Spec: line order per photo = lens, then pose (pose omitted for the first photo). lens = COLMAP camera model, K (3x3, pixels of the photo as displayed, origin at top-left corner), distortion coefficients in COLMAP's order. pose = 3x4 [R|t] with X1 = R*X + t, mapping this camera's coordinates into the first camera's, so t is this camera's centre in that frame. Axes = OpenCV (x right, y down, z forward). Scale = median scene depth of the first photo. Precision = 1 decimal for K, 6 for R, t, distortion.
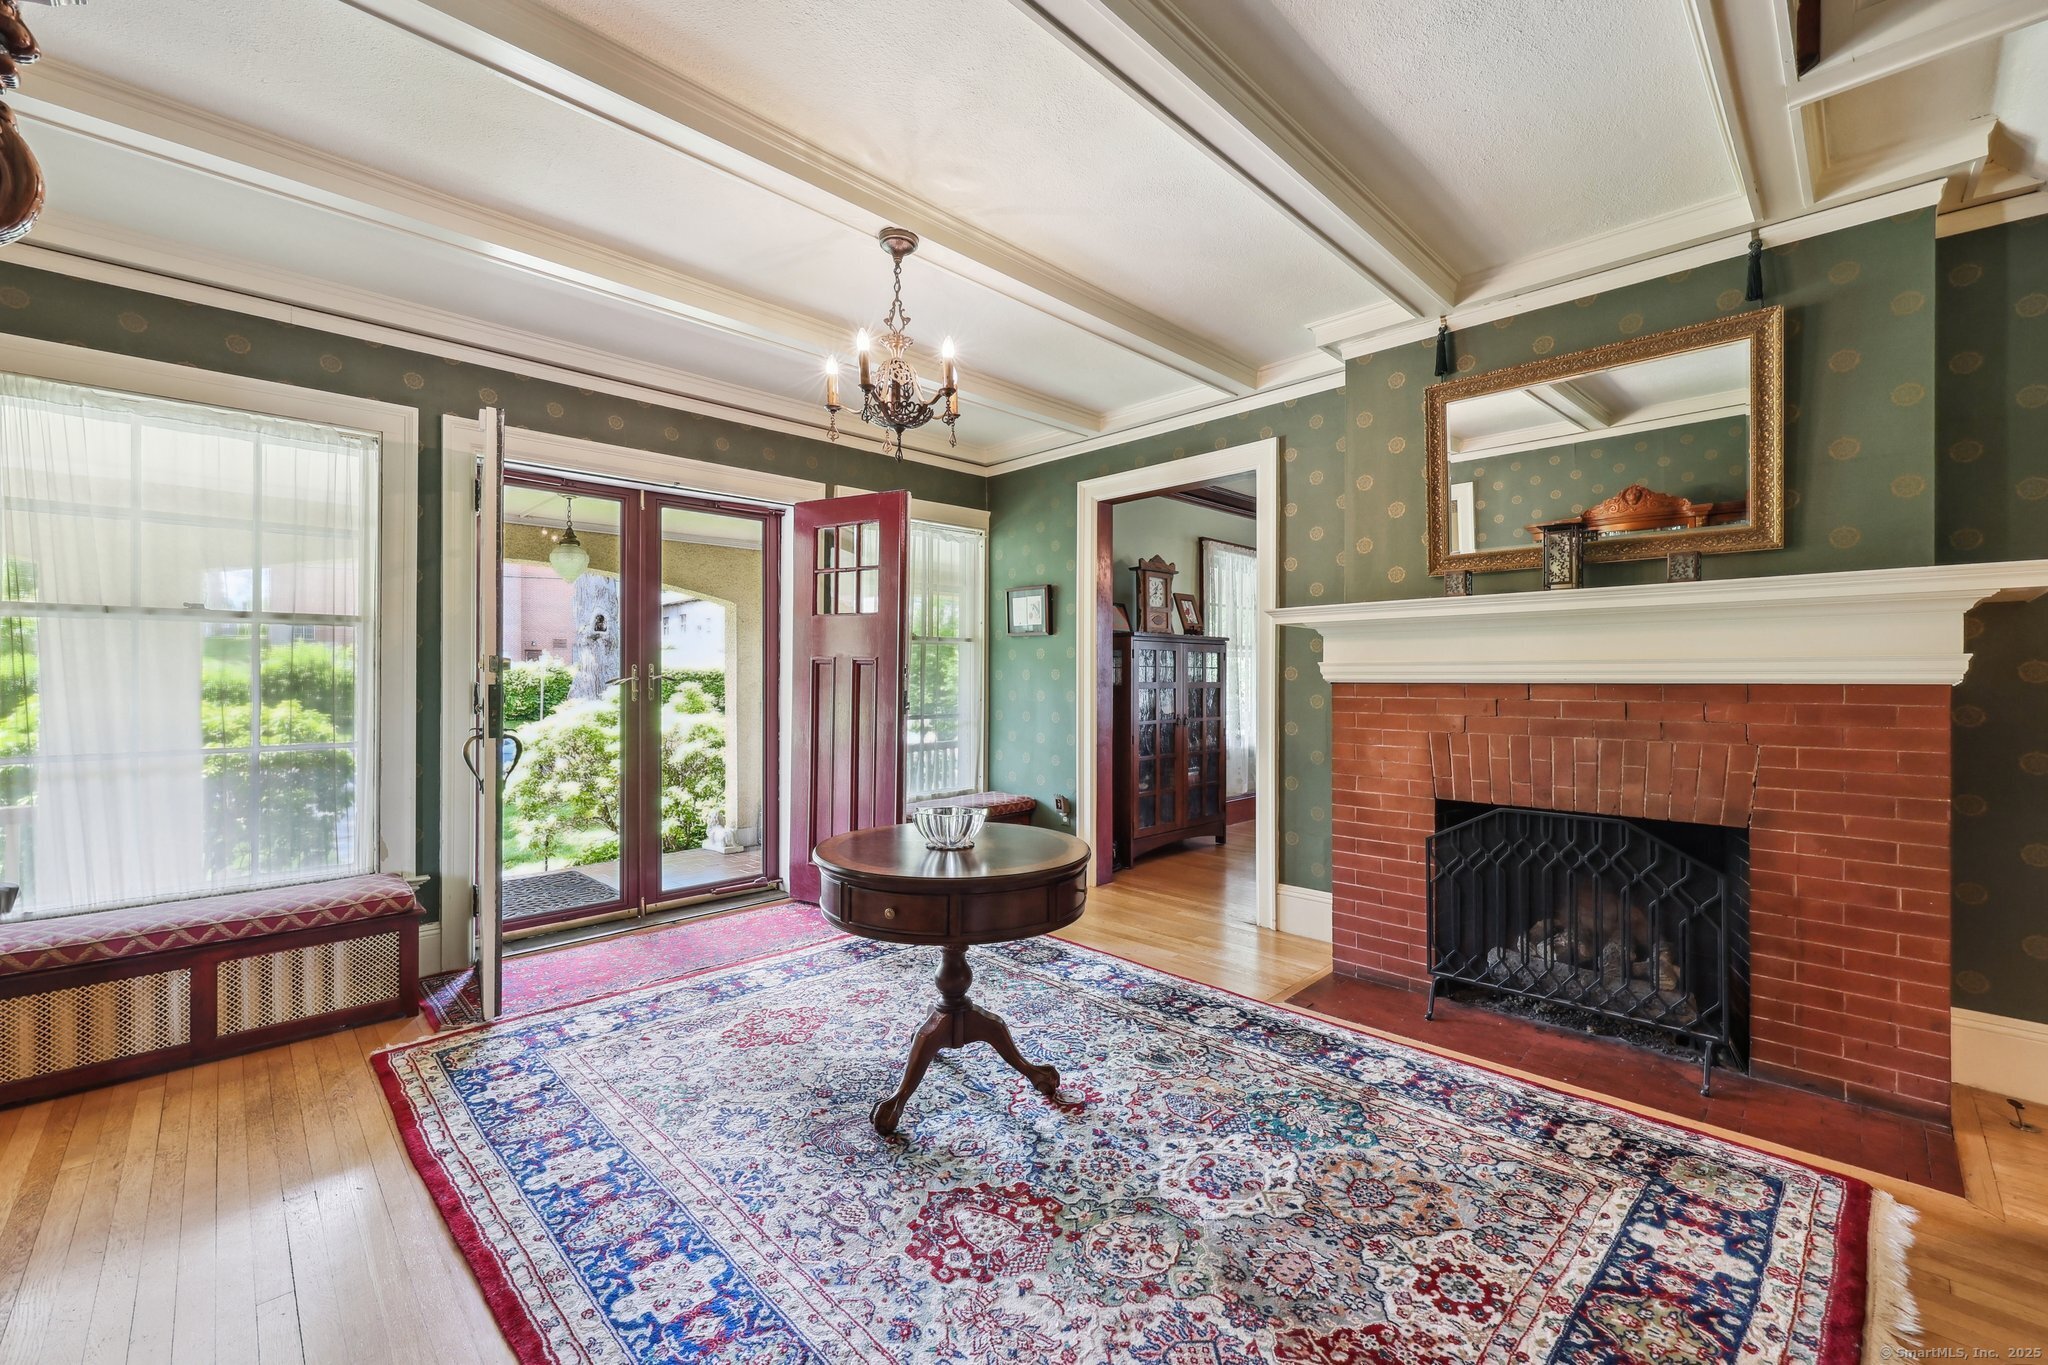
lens RADIAL K [[834.8, 0, 1029.2], [0, 834.8, 668.9], [0, 0, 1]] dist [-0.005941, -0.001078]
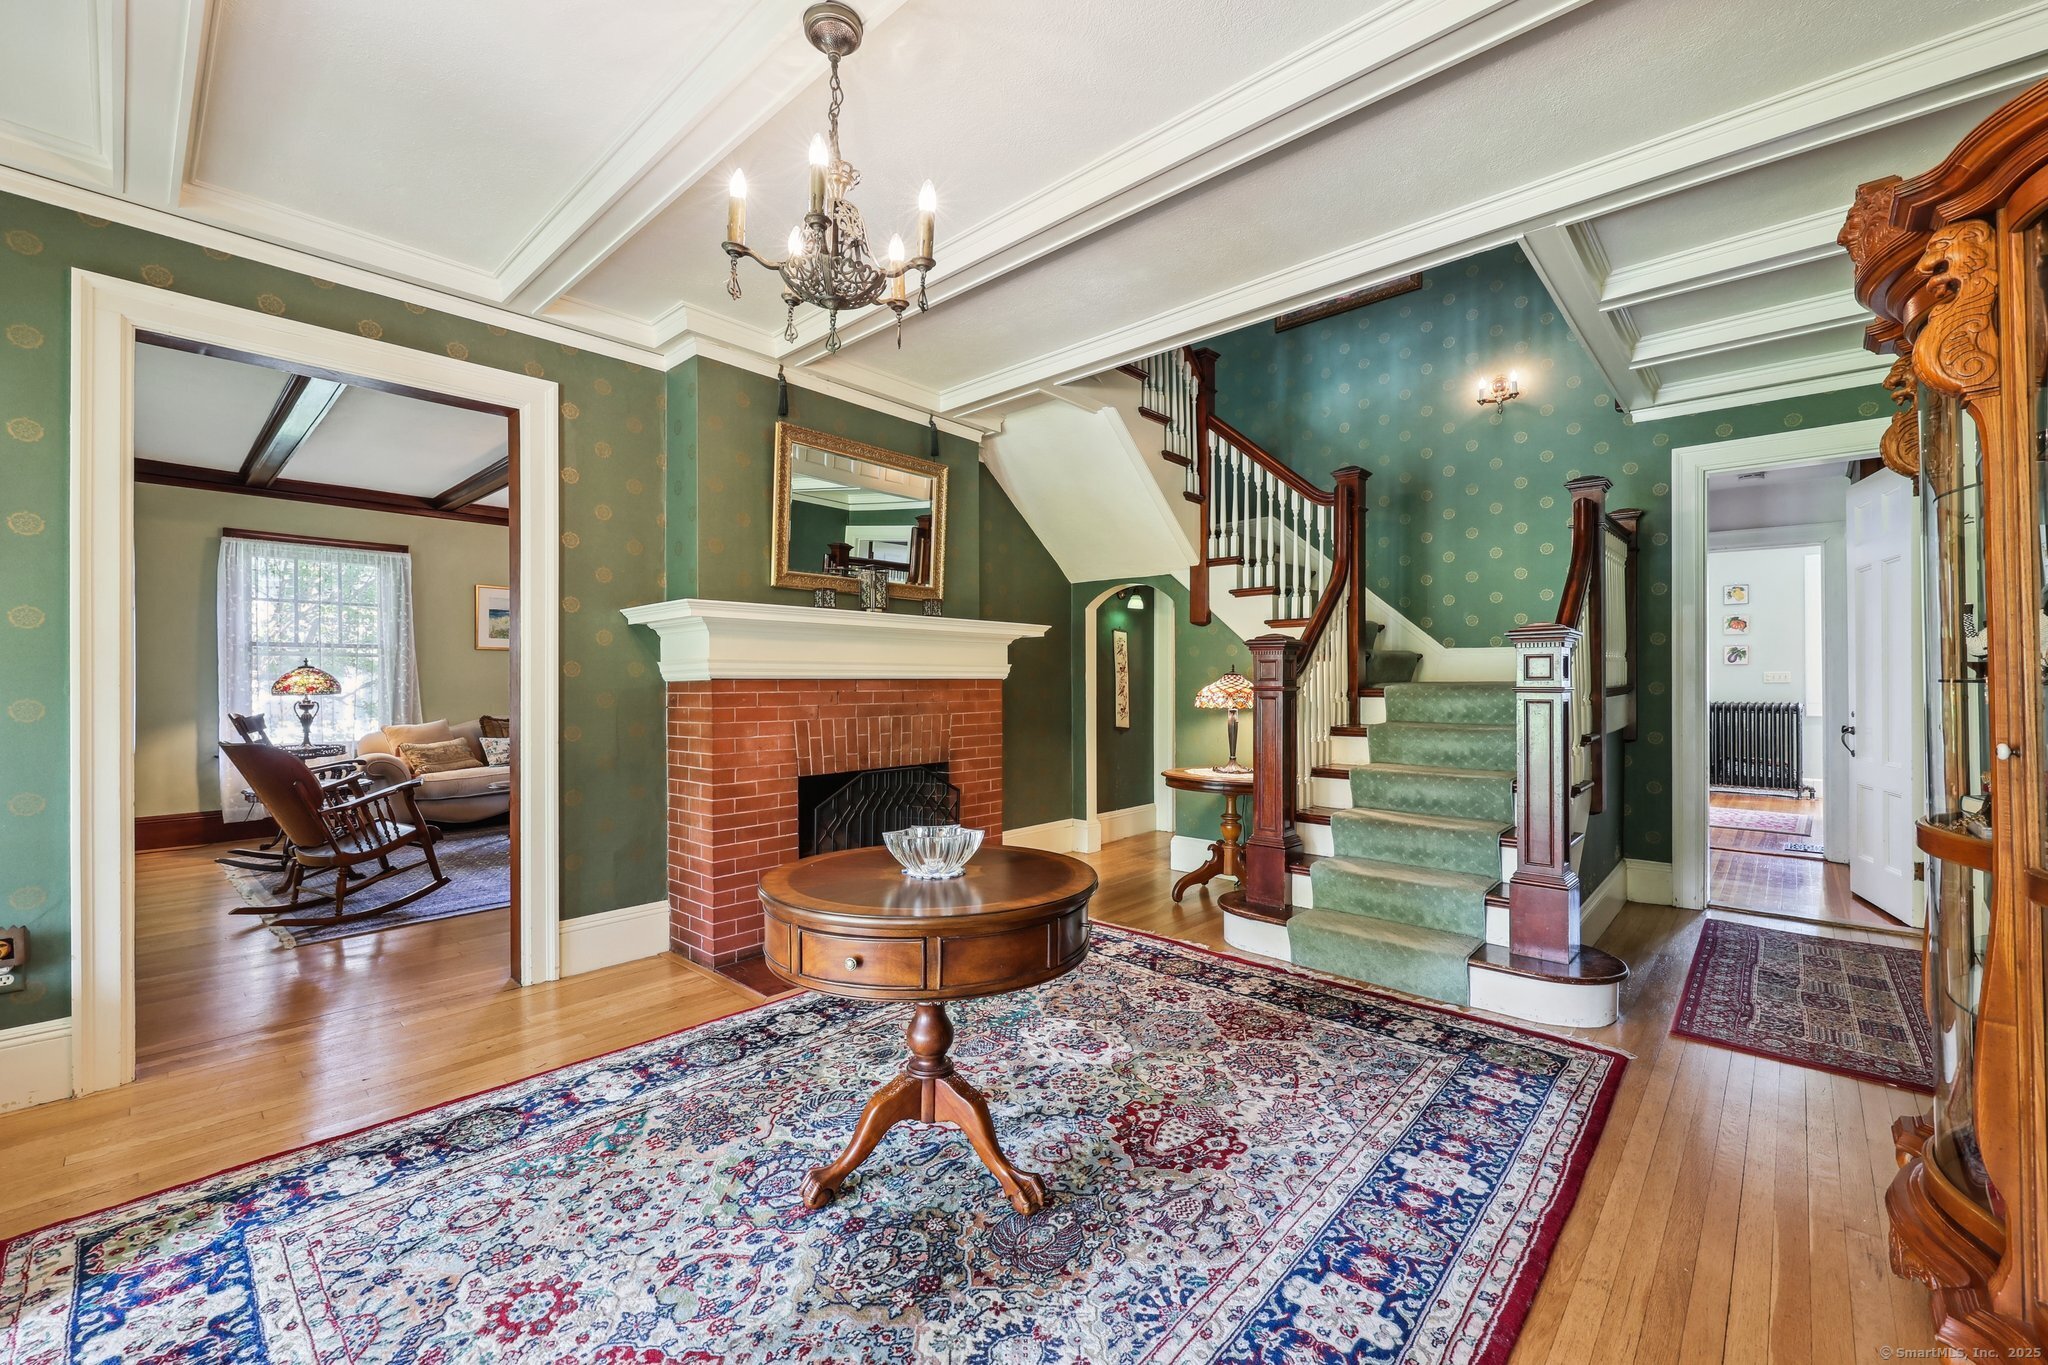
lens RADIAL K [[834.8, 0, 1026.7], [0, 834.8, 685.1], [0, 0, 1]] dist [-0.005941, -0.001078]
pose [[-0.051570, -0.008512, 0.998633, -1.013527], [-0.010670, 0.999911, 0.007972, 0.017821], [-0.998612, -0.010244, -0.051657, 1.056892]]
